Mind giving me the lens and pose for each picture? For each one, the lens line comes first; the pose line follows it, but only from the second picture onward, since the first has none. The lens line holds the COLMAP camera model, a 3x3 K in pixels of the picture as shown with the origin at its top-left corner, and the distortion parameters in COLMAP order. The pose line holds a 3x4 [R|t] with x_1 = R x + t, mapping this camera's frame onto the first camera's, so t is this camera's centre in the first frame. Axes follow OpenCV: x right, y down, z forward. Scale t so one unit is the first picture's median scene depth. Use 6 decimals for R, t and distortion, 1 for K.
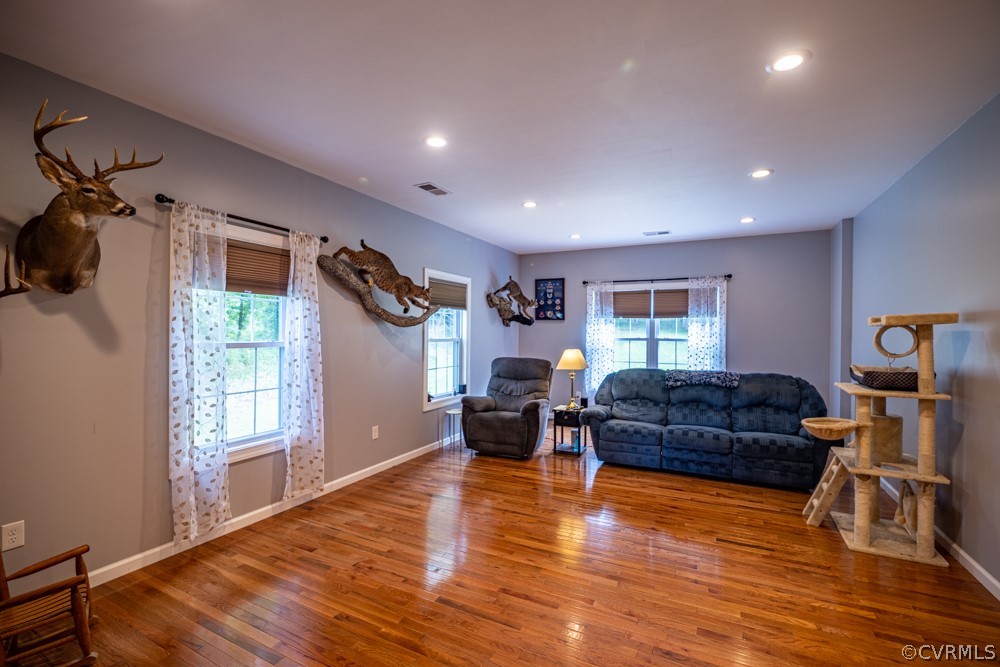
lens RADIAL K [[437.0, 0, 500.0], [0, 437.0, 333.5], [0, 0, 1]] dist [-0.017529, -0.000082]
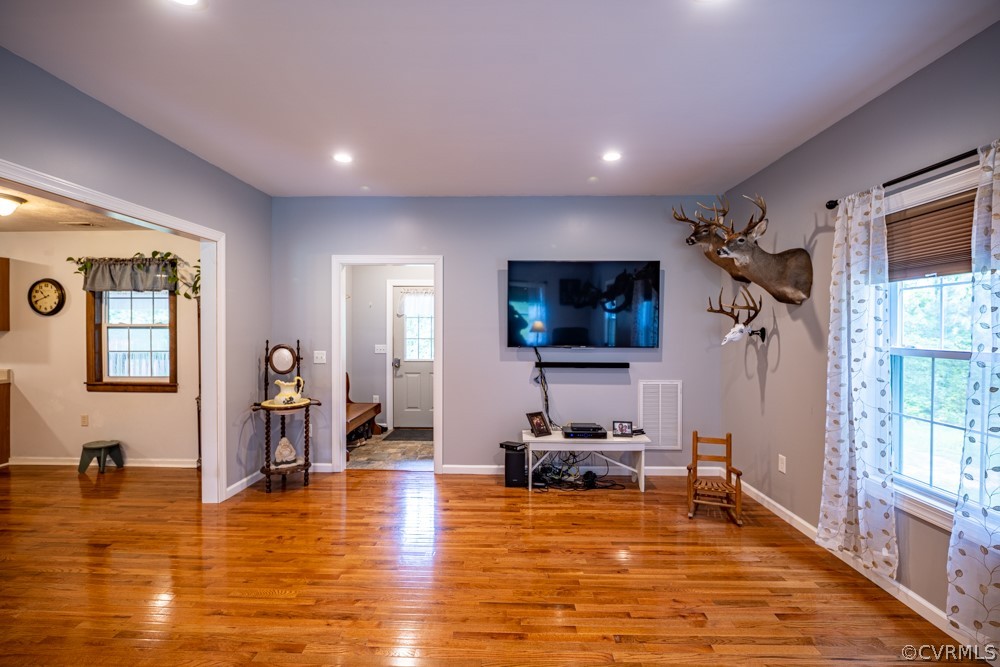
lens RADIAL K [[439.4, 0, 499.0], [0, 439.4, 330.5], [0, 0, 1]] dist [-0.016804, -0.000300]
pose [[-0.903645, -0.005057, -0.428253, 0.211950], [-0.009189, 0.999929, 0.007582, -0.005867], [0.428185, 0.010787, -0.903627, 0.891330]]
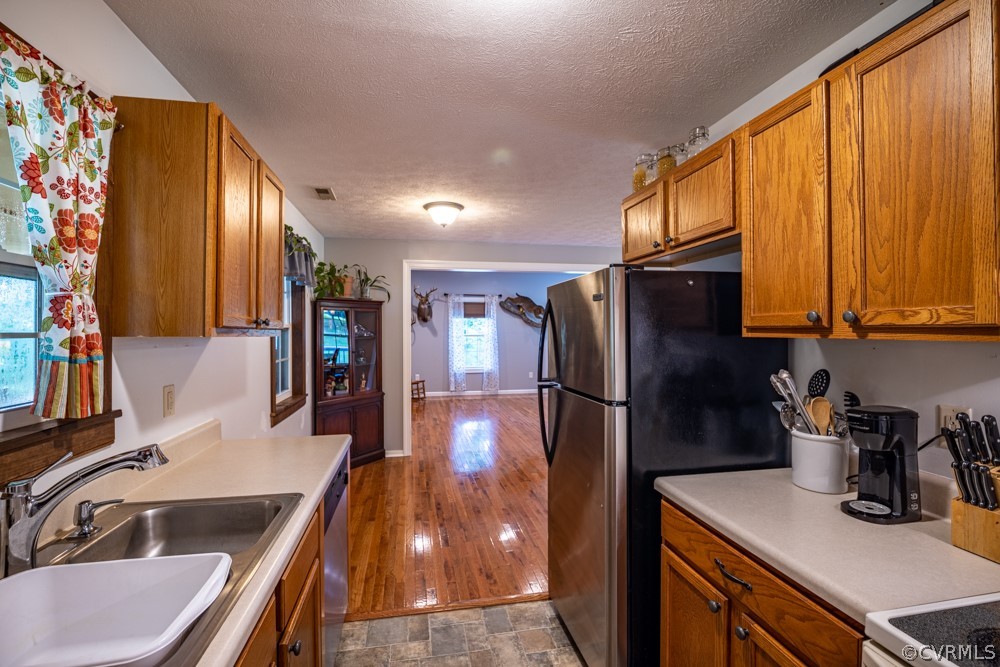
lens RADIAL K [[439.4, 0, 499.0], [0, 439.4, 330.5], [0, 0, 1]] dist [-0.016804, -0.000300]
pose [[0.611244, -0.008245, -0.791399, 1.334818], [0.006873, 0.999963, -0.005109, 0.007062], [0.791413, -0.002316, 0.611278, -0.497838]]
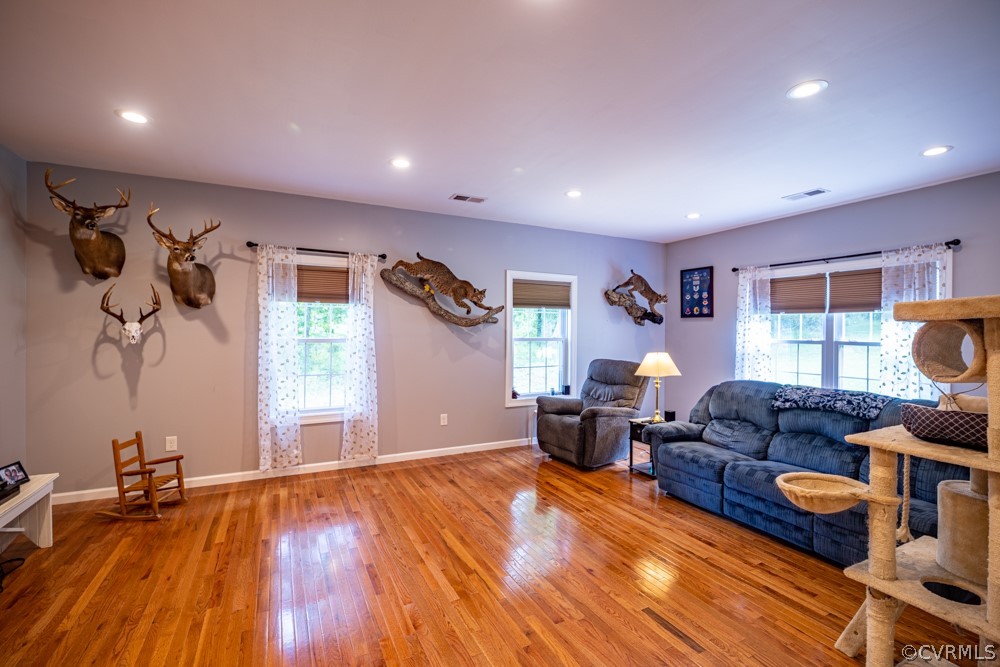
lens RADIAL K [[439.4, 0, 499.0], [0, 439.4, 330.5], [0, 0, 1]] dist [-0.016804, -0.000300]
pose [[0.803404, 0.001582, -0.595432, 0.477151], [-0.004671, 0.999982, -0.003646, -0.001518], [0.595416, 0.005710, 0.803397, 0.154149]]
